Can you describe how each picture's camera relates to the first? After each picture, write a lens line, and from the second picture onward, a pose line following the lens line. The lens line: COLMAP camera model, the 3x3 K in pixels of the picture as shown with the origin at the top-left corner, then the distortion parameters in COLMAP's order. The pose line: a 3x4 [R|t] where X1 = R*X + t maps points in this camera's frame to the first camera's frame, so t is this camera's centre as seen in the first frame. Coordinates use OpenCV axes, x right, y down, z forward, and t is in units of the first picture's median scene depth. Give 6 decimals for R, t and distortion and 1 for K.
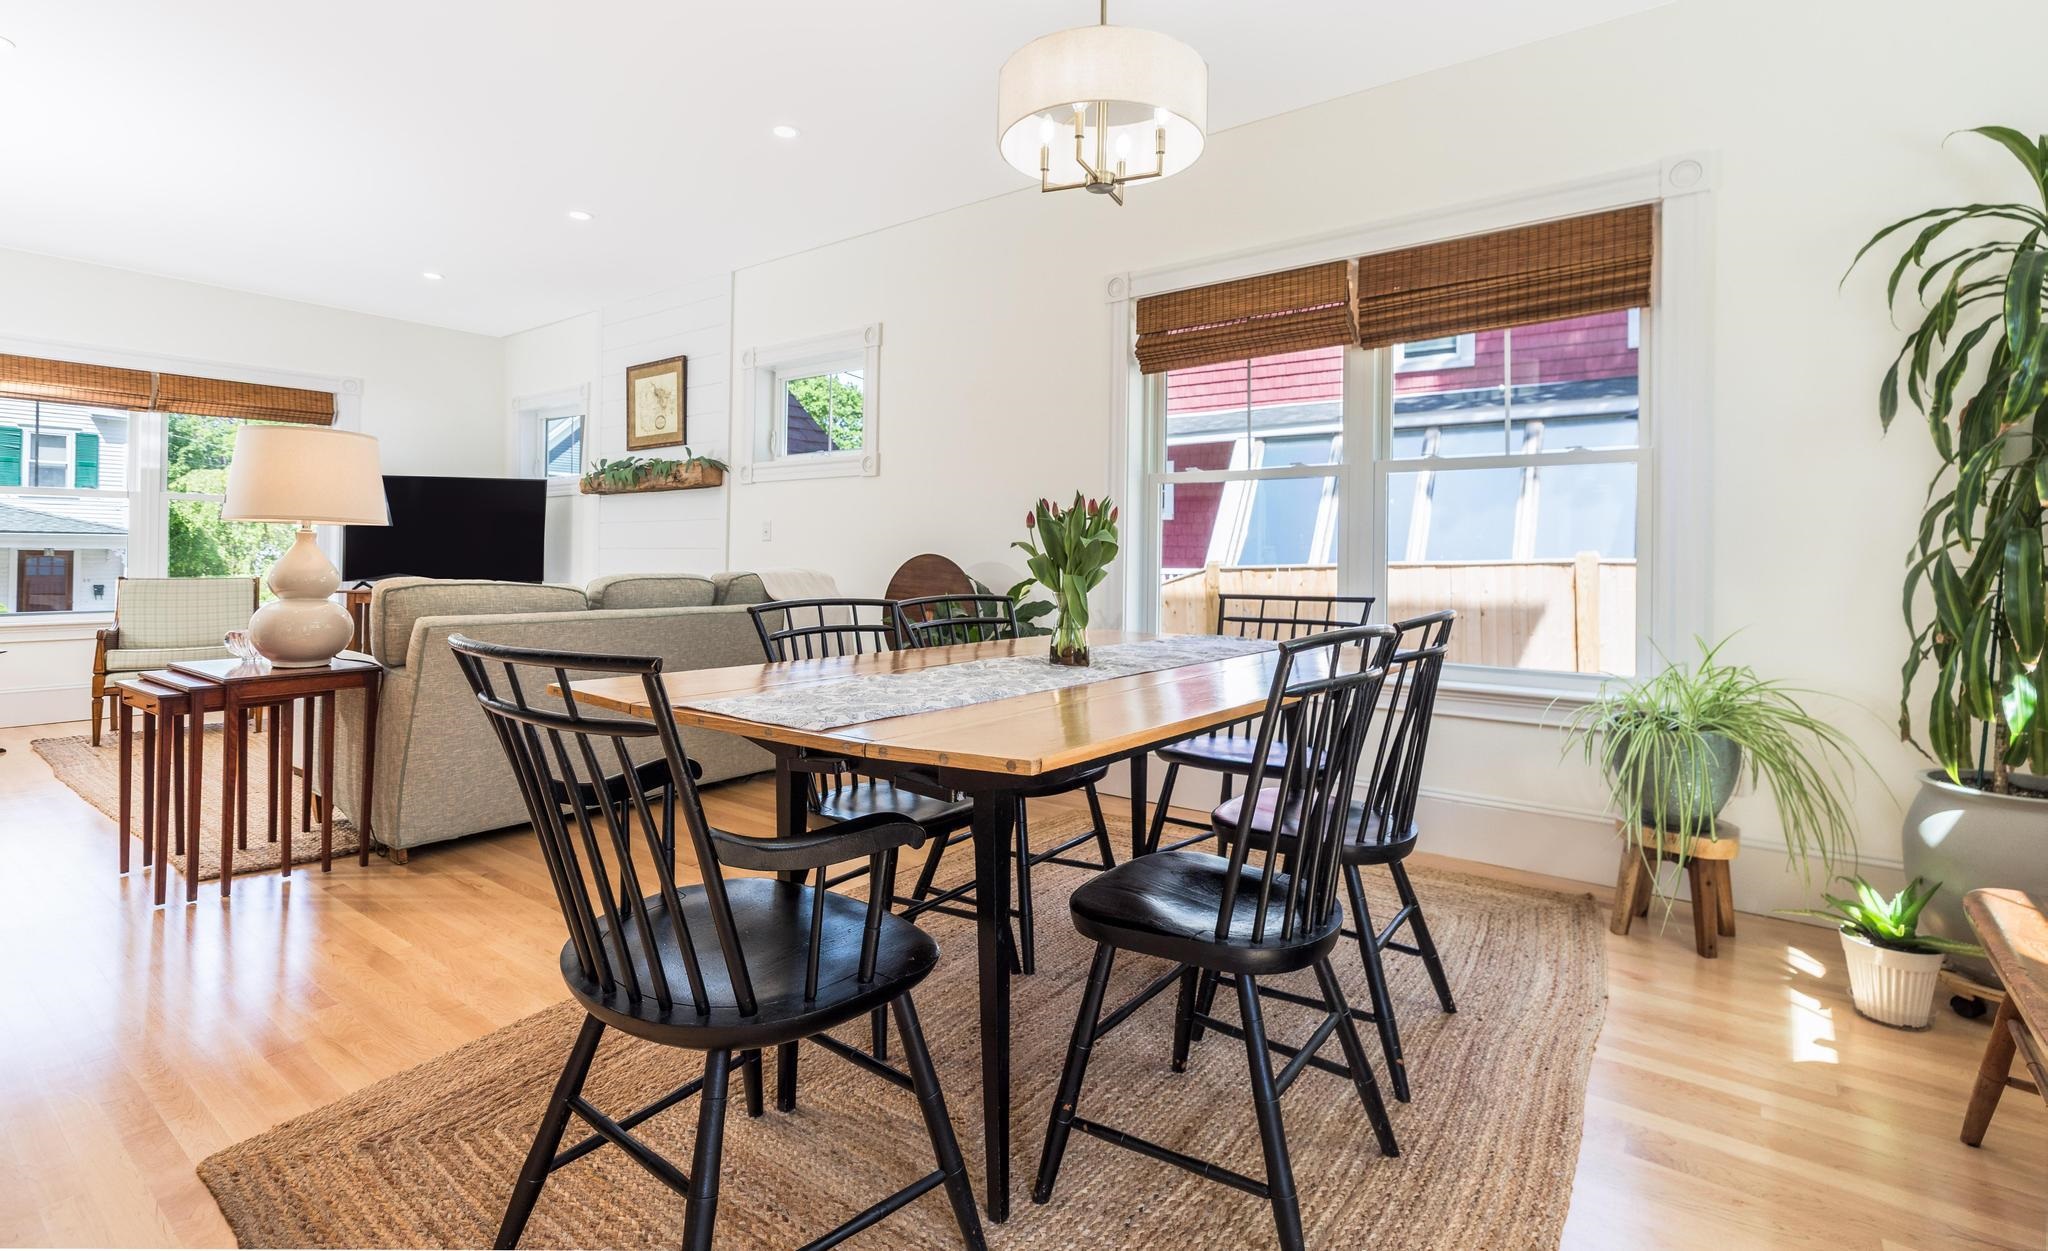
lens RADIAL K [[977.1, 0, 1020.4], [0, 977.1, 552.6], [0, 0, 1]] dist [0.000170, 0.000172]
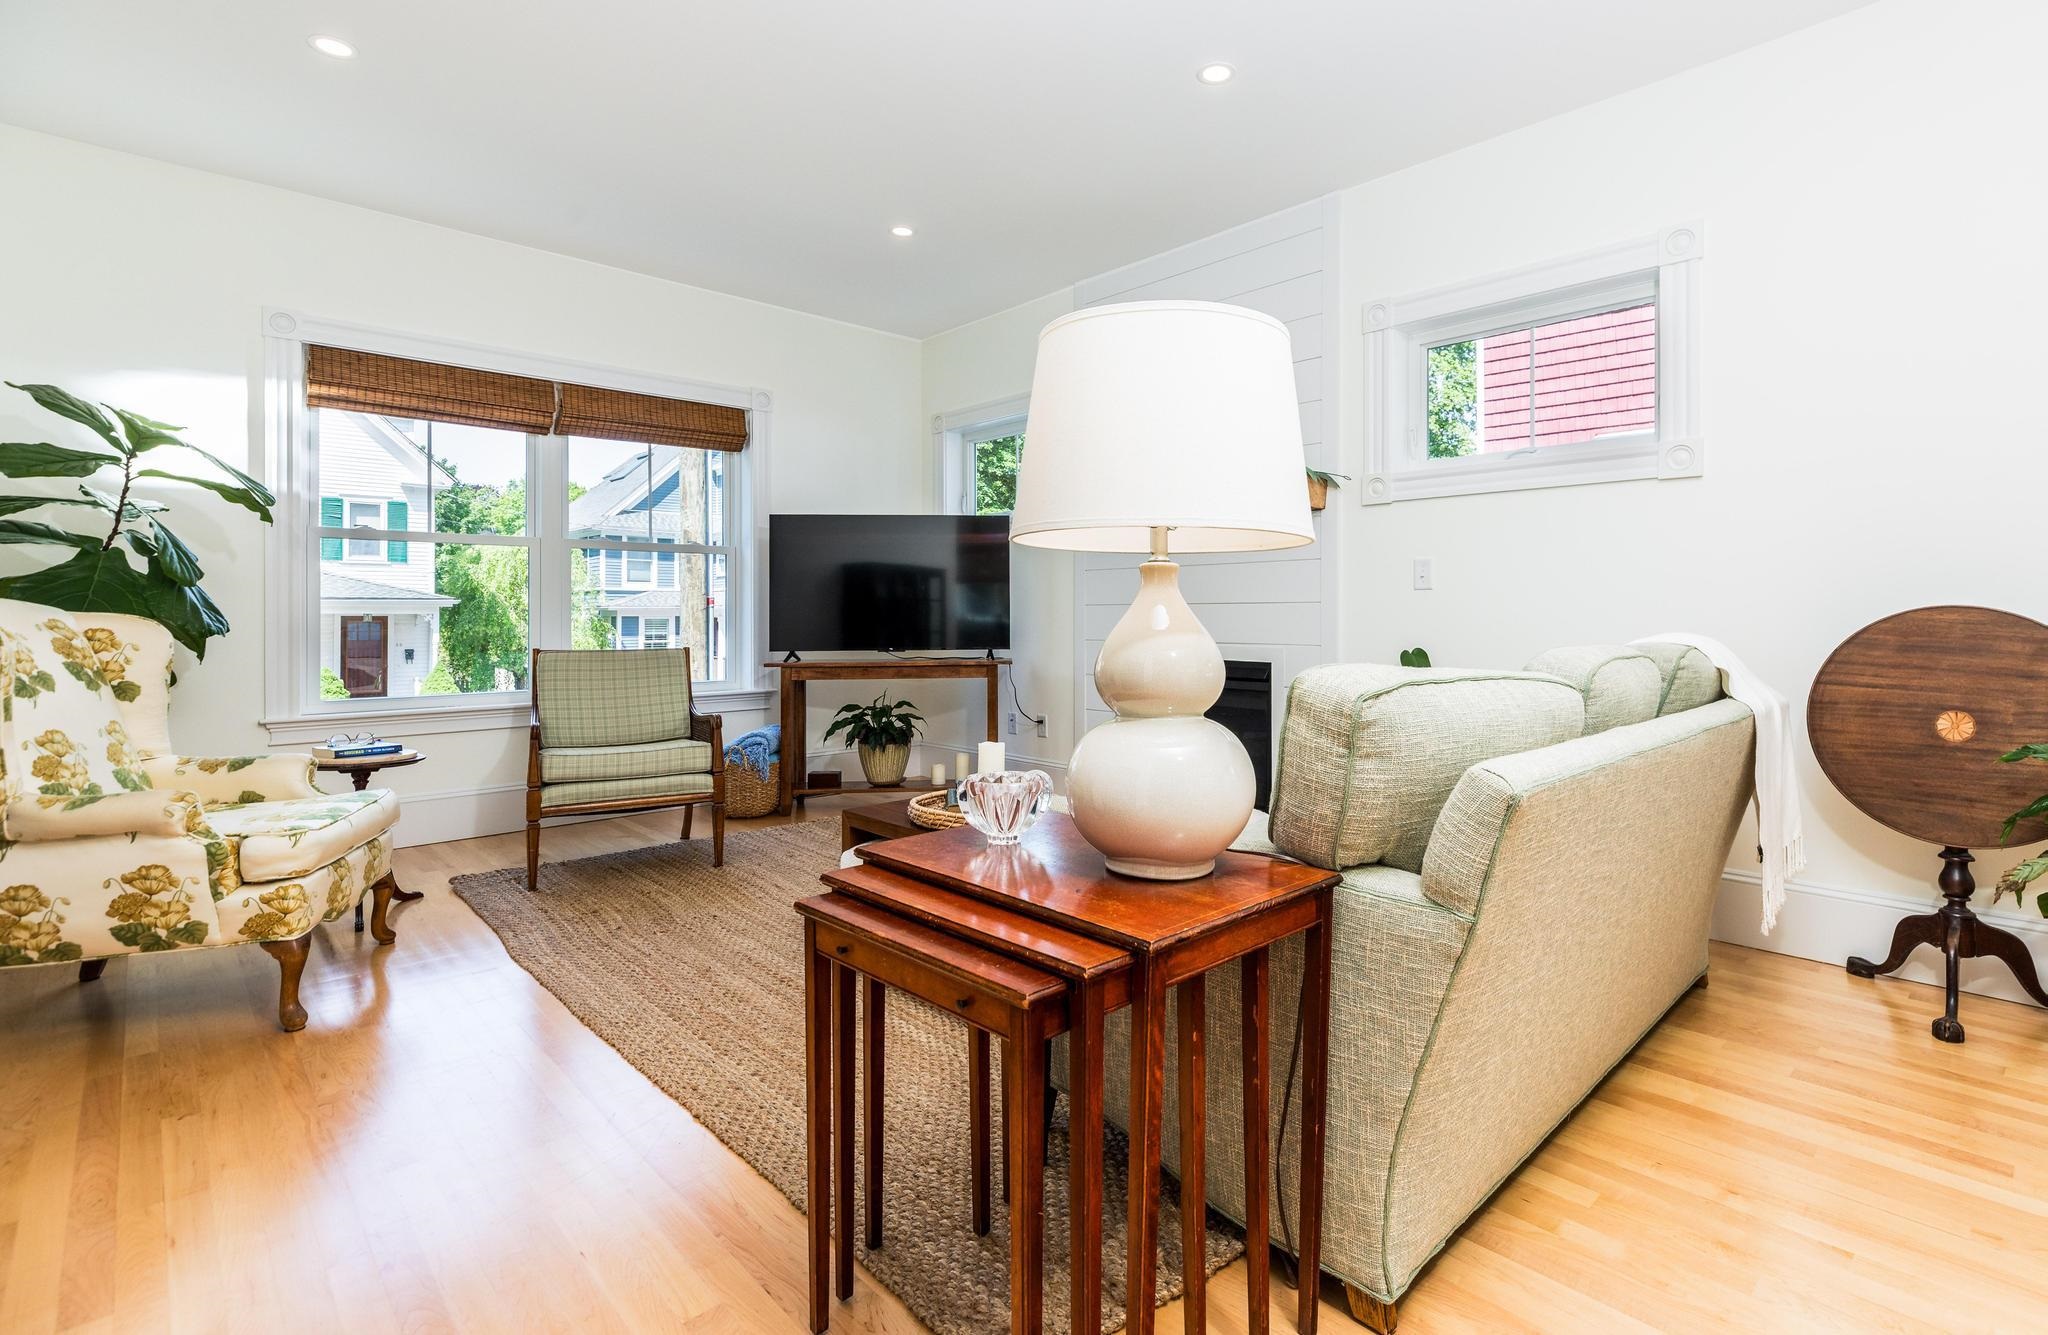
lens RADIAL K [[952.4, 0, 1026.8], [0, 952.4, 614.8], [0, 0, 1]] dist [-0.000923, -0.000143]
pose [[0.987780, -0.007789, -0.155659, -0.333885], [0.008156, 0.999965, 0.001717, 0.001226], [0.155641, -0.002966, 0.987809, 0.260380]]
